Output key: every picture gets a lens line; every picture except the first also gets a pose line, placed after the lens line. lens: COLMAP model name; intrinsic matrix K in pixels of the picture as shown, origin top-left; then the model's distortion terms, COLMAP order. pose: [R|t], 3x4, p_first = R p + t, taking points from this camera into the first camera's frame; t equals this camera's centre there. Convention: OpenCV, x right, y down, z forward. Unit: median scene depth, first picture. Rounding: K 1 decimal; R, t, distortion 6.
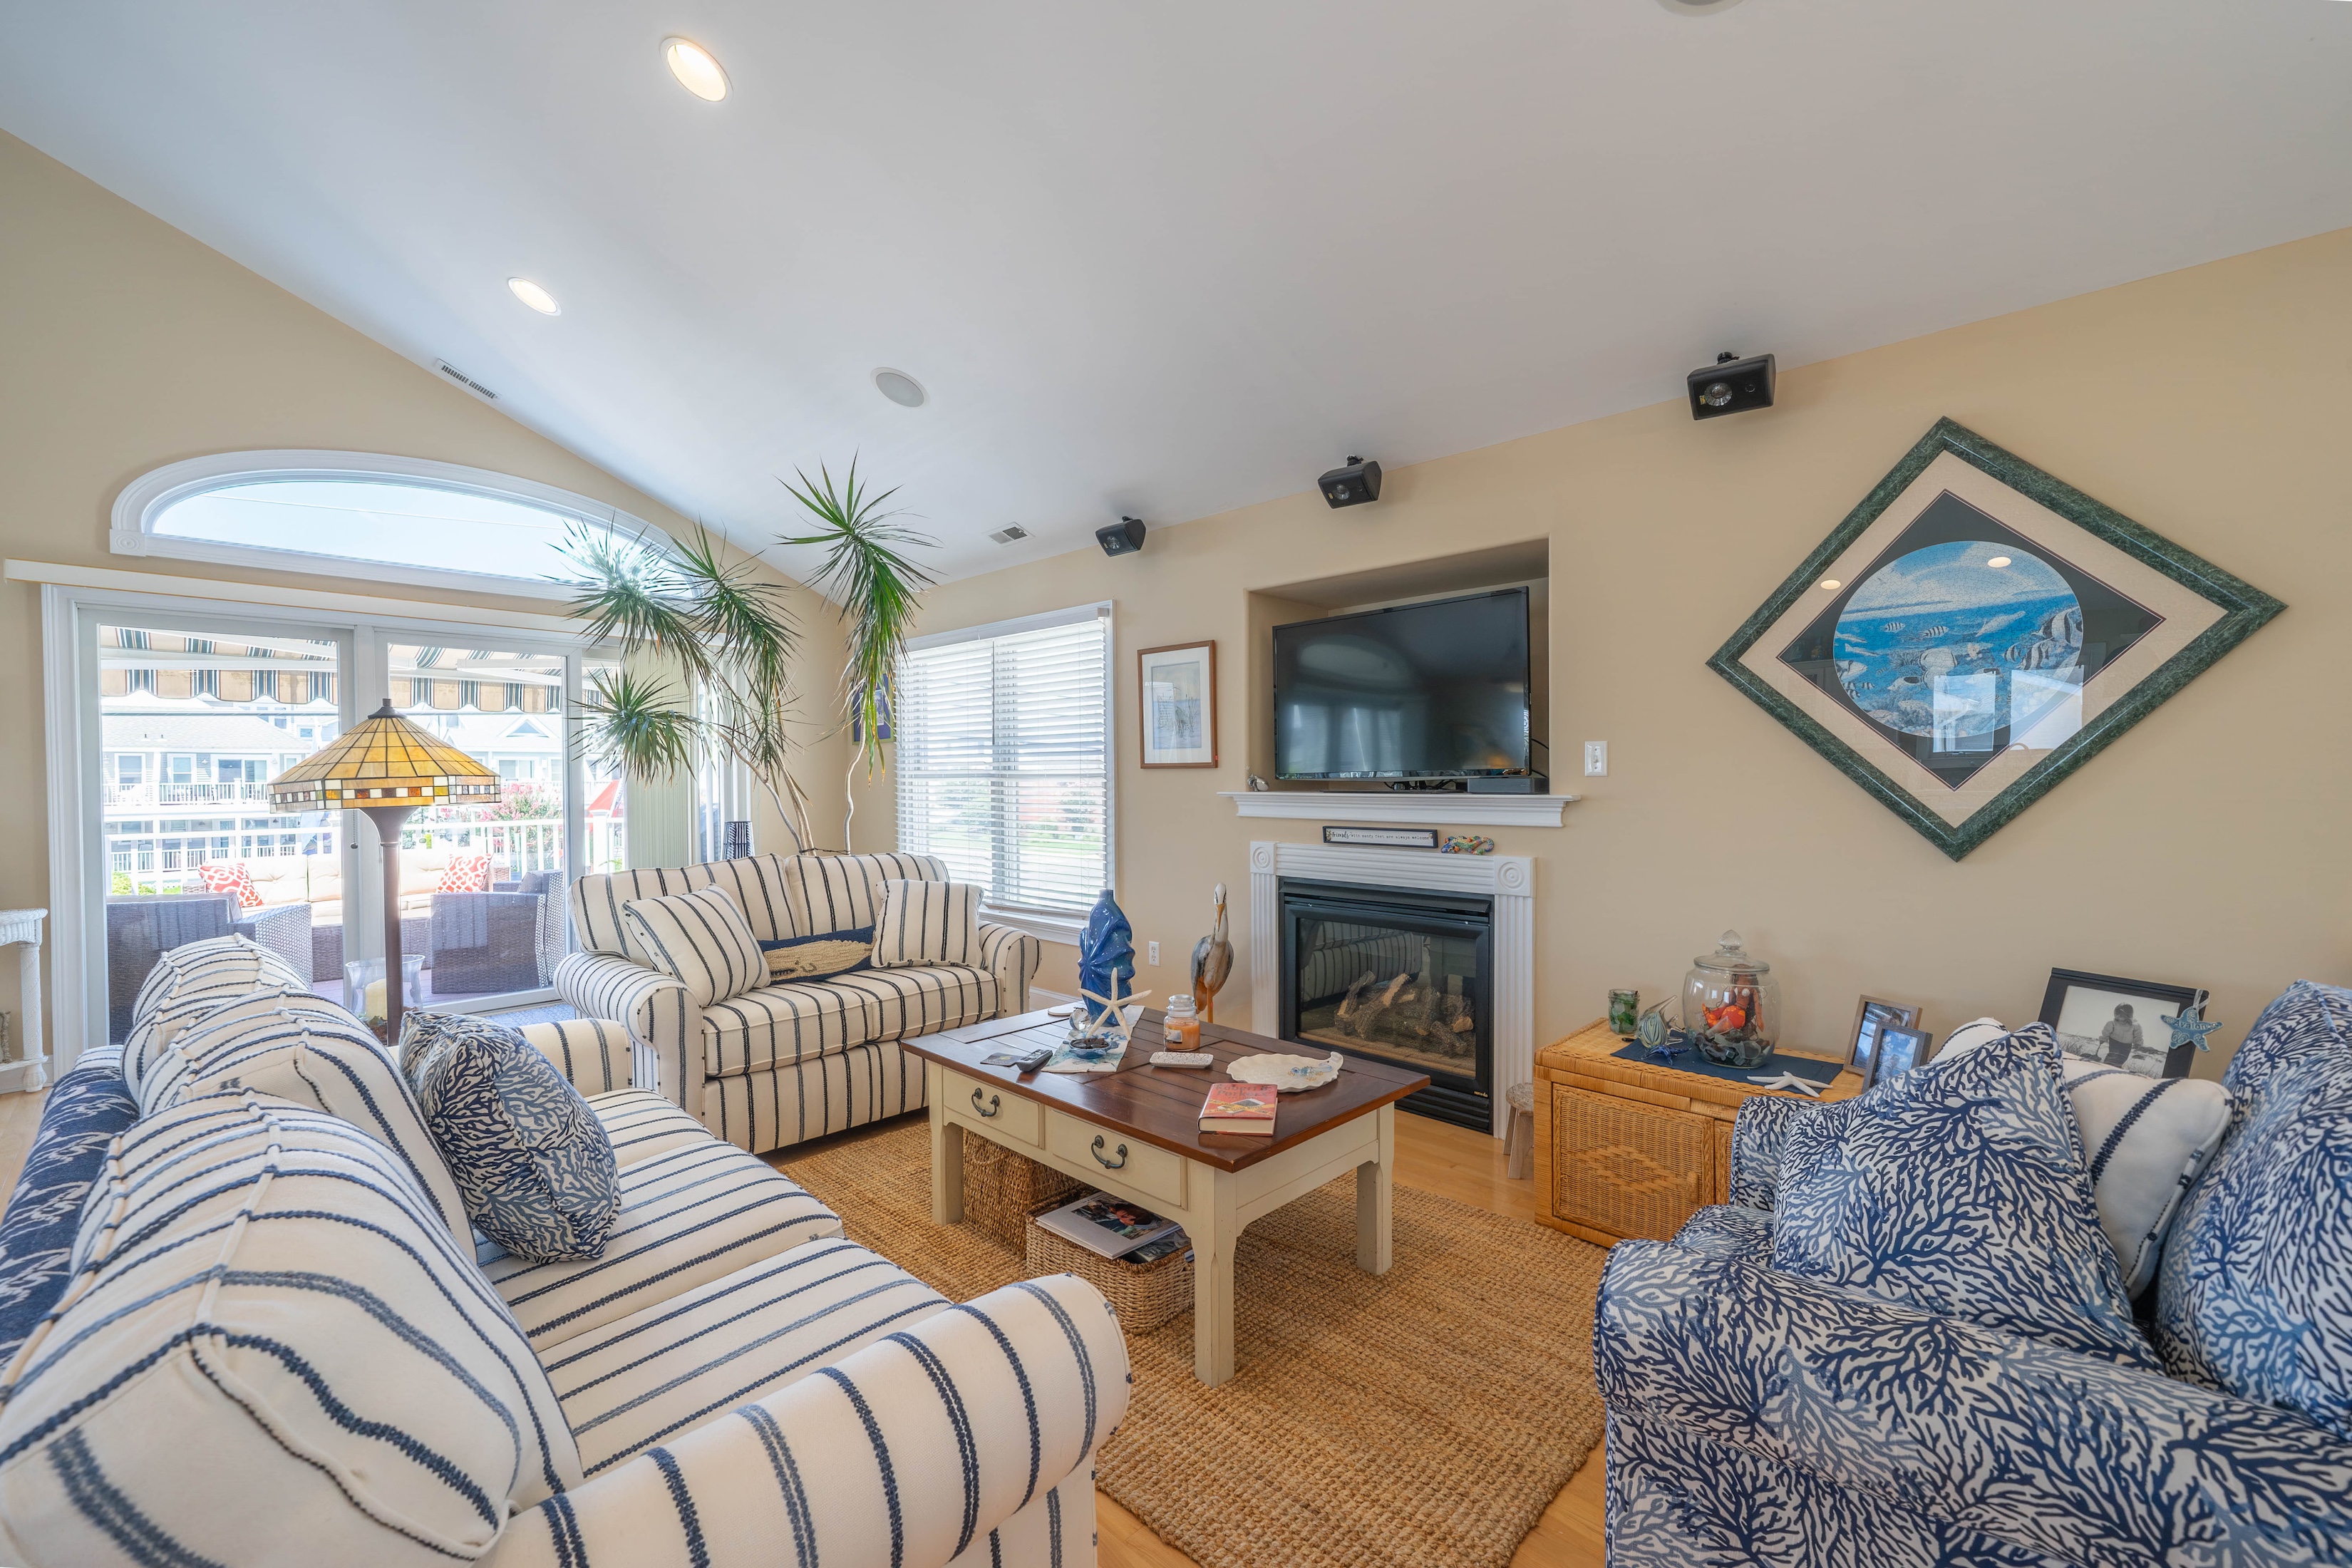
lens RADIAL K [[976.6, 0, 1170.2], [0, 976.6, 786.5], [0, 0, 1]] dist [-0.000893, -0.000151]
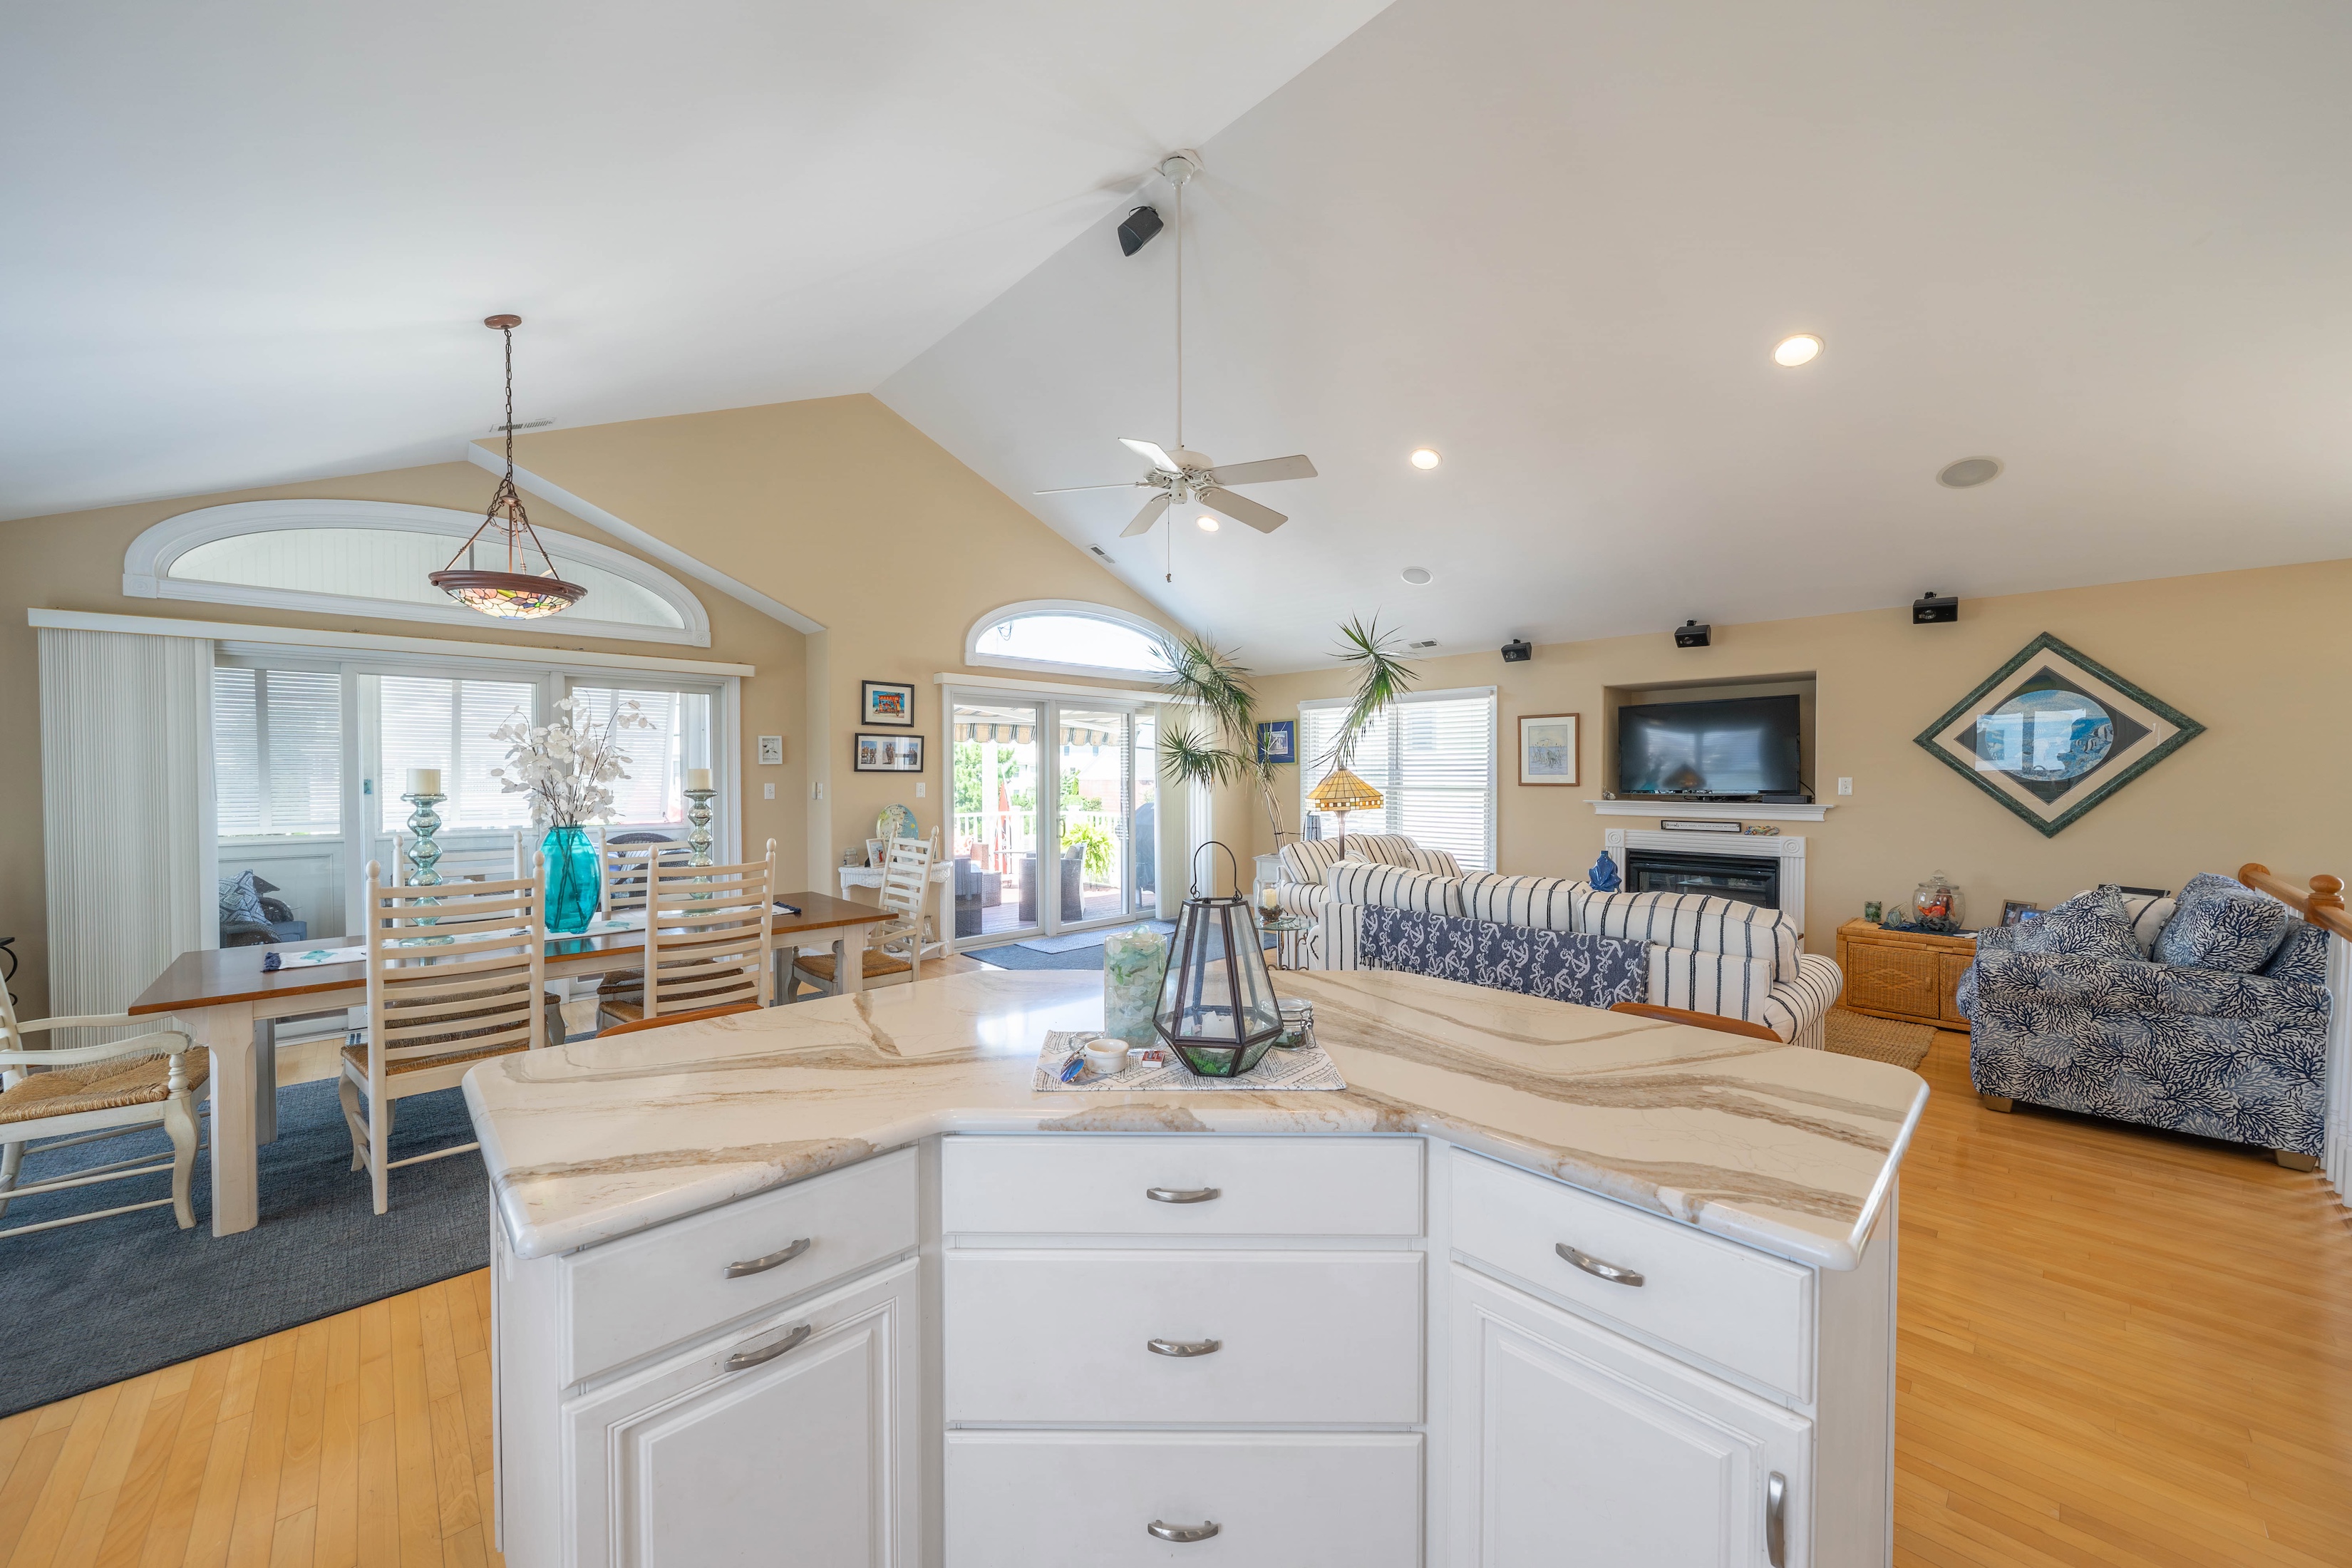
lens RADIAL K [[869.9, 0, 1175.7], [0, 869.9, 787.1], [0, 0, 1]] dist [-0.002831, -0.000087]
pose [[0.999151, 0.005027, -0.040901, -0.868741], [-0.004918, 0.999984, 0.002749, -0.026560], [0.040914, -0.002545, 0.999159, -0.825253]]
